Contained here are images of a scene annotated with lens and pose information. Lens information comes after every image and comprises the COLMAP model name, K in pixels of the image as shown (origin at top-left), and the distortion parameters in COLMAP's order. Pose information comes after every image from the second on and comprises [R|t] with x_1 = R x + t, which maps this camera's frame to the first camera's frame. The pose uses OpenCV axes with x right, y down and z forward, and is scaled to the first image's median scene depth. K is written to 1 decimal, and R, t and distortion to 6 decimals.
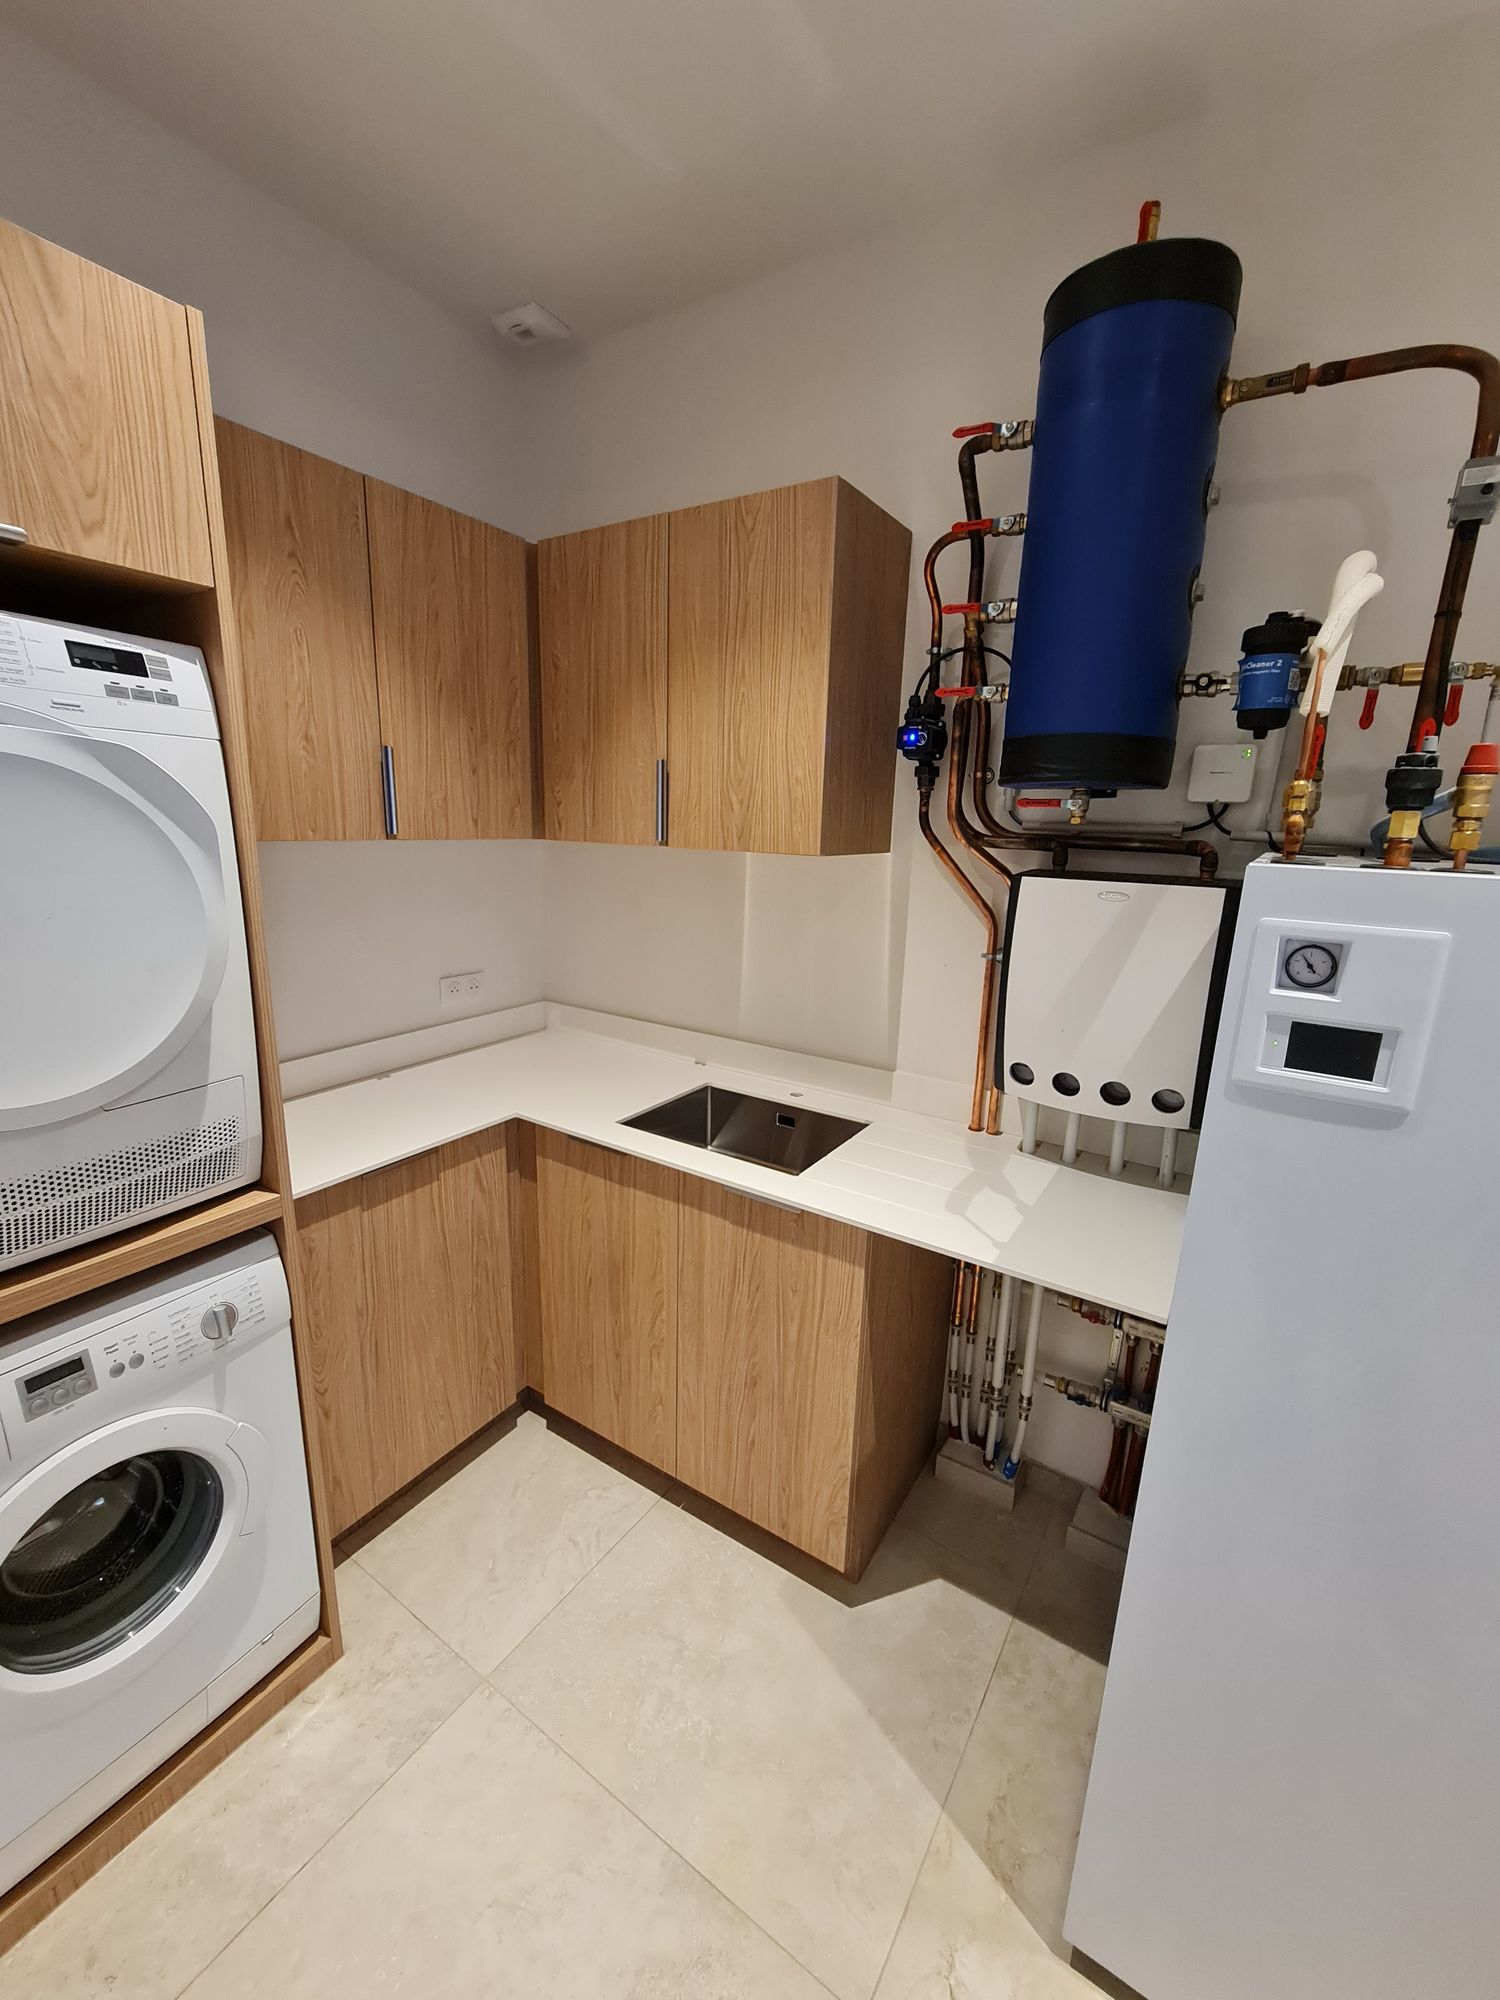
lens RADIAL K [[808.7, 0, 740.4], [0, 808.7, 1011.1], [0, 0, 1]] dist [-0.001867, 0.000110]
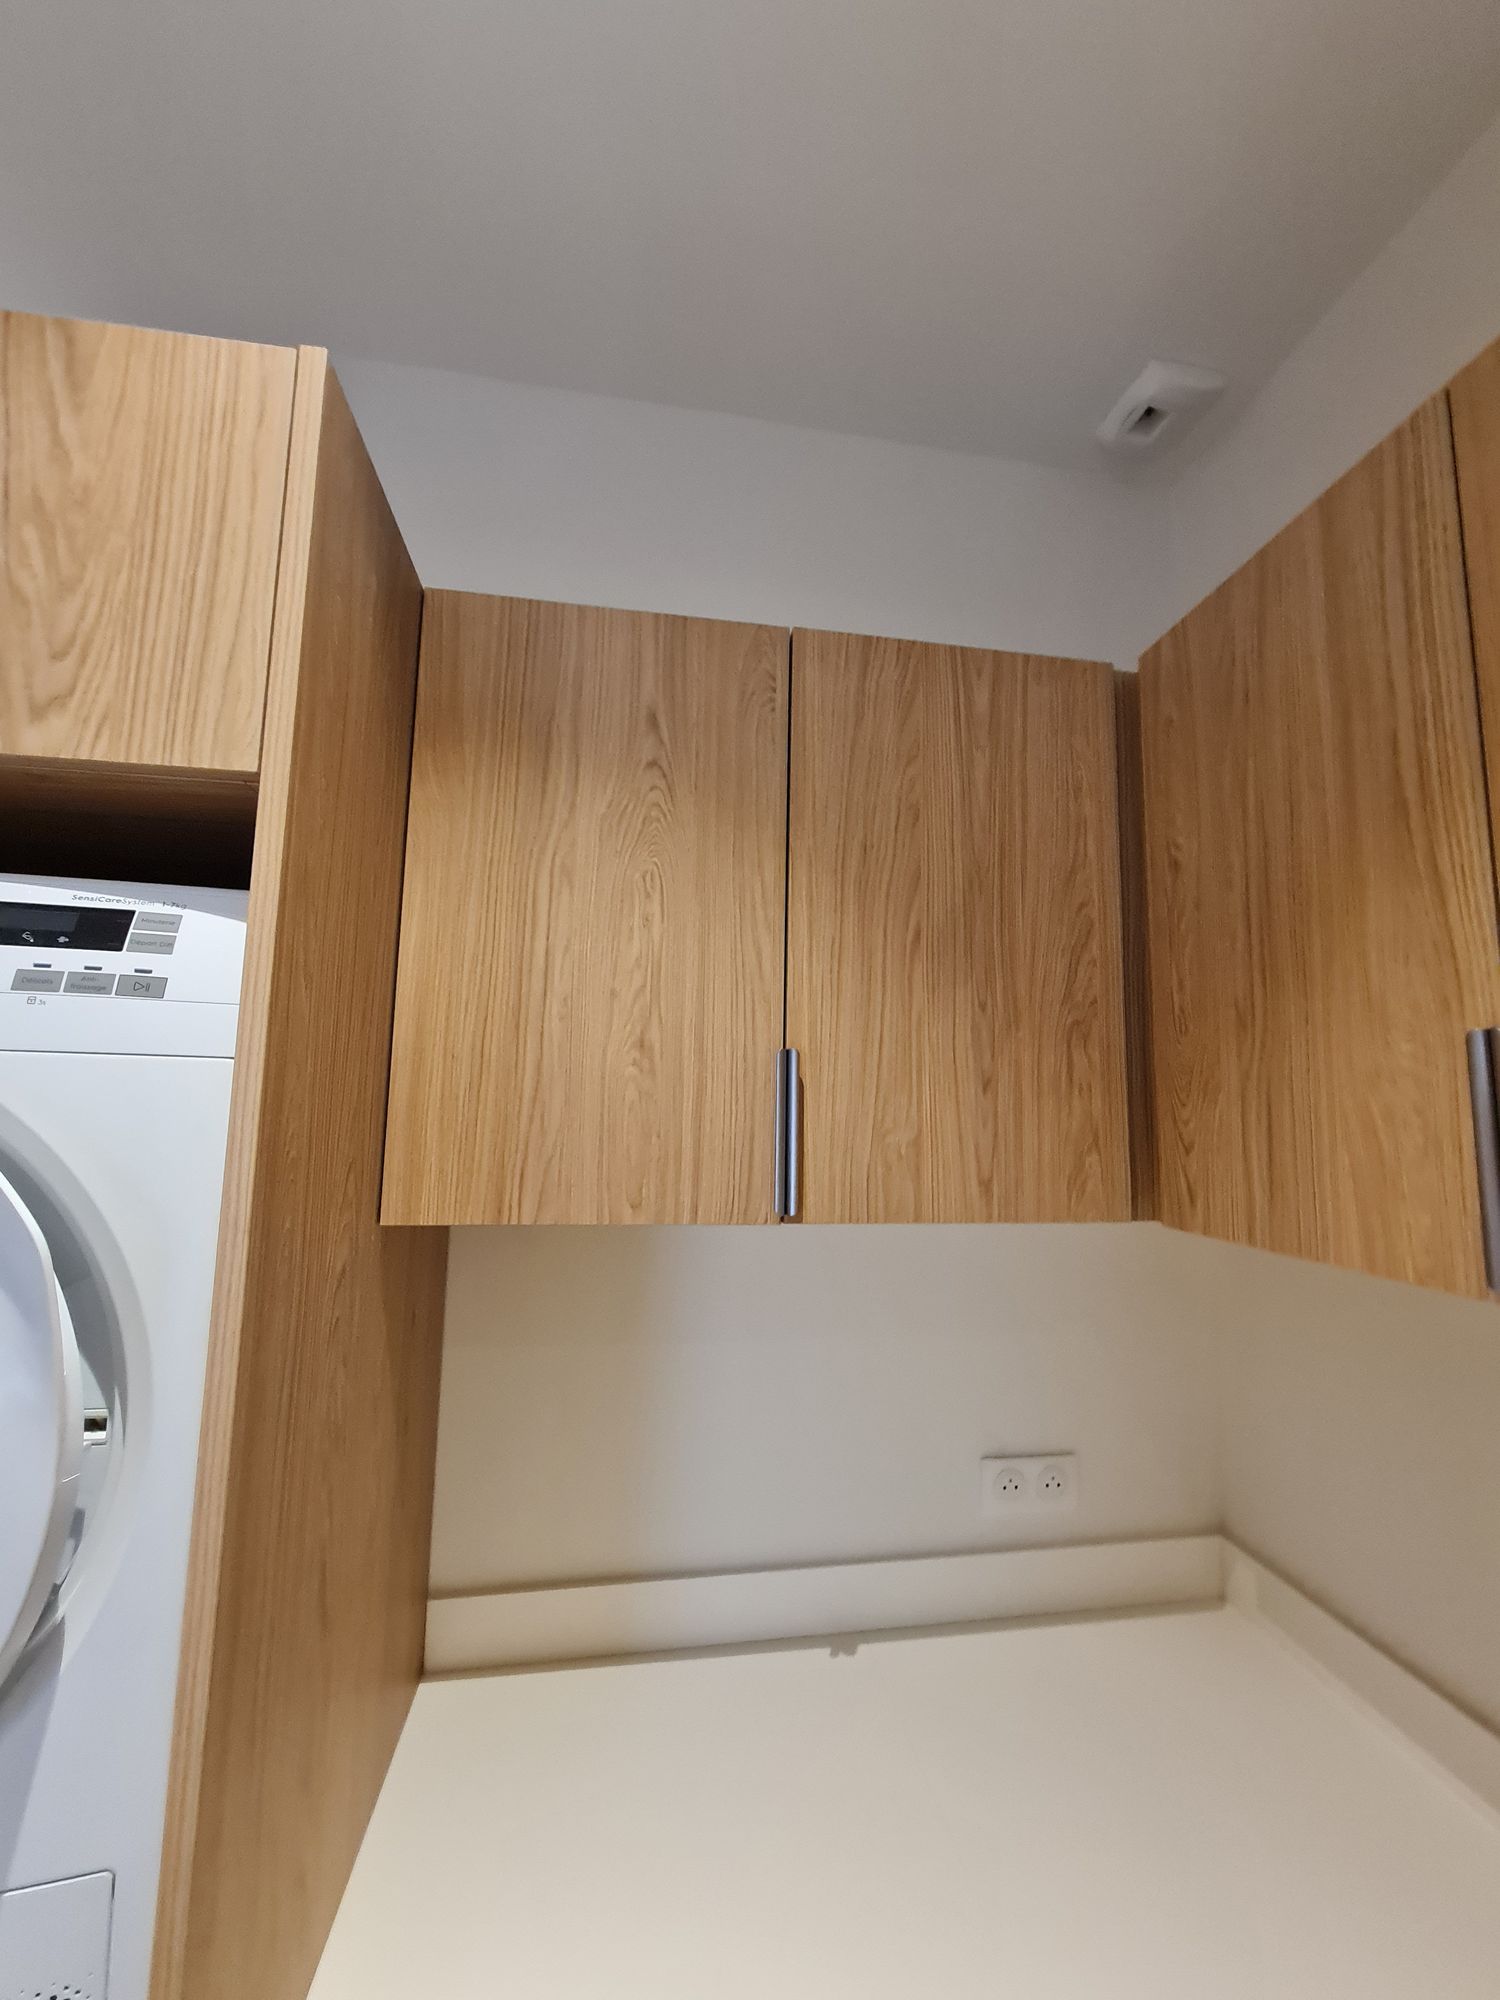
lens RADIAL K [[798.4, 0, 763.9], [0, 798.4, 1010.7], [0, 0, 1]] dist [0.000486, 0.000047]
pose [[0.659615, -0.107440, -0.743885, -0.054039], [-0.170424, 0.942571, -0.287255, -0.193093], [0.732027, 0.316254, 0.603424, 0.646831]]
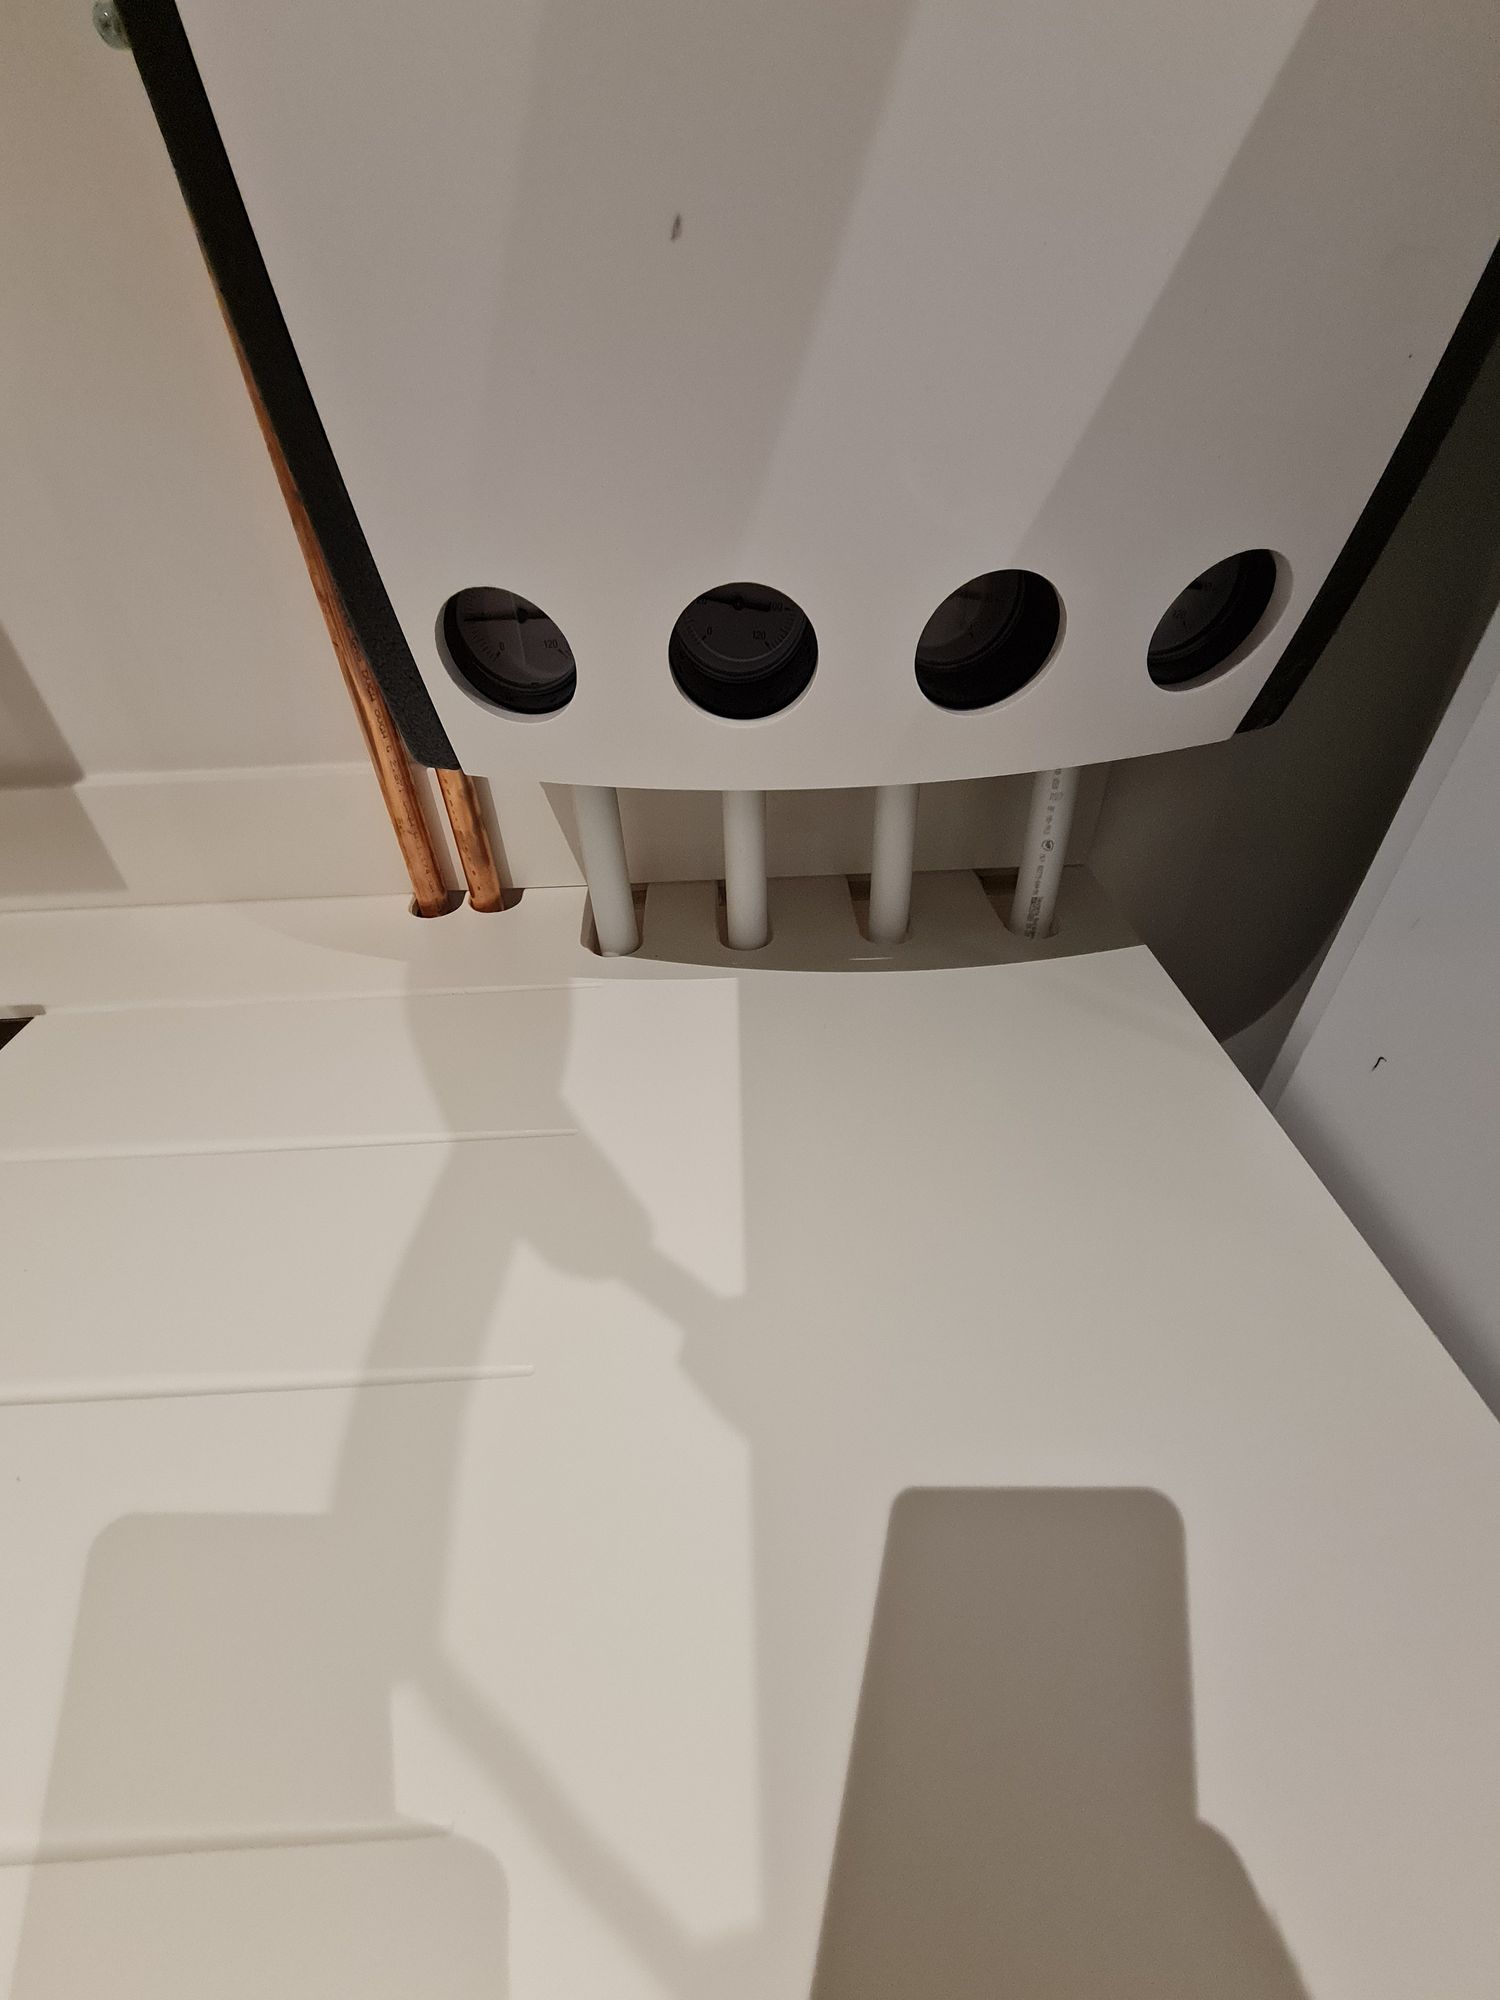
lens RADIAL K [[808.7, 0, 740.4], [0, 808.7, 1011.1], [0, 0, 1]] dist [-0.001867, 0.000110]
pose [[0.820586, -0.403012, 0.405239, 0.277479], [0.189012, 0.860520, 0.473053, 0.067644], [-0.539363, -0.311586, 0.782305, 0.780652]]
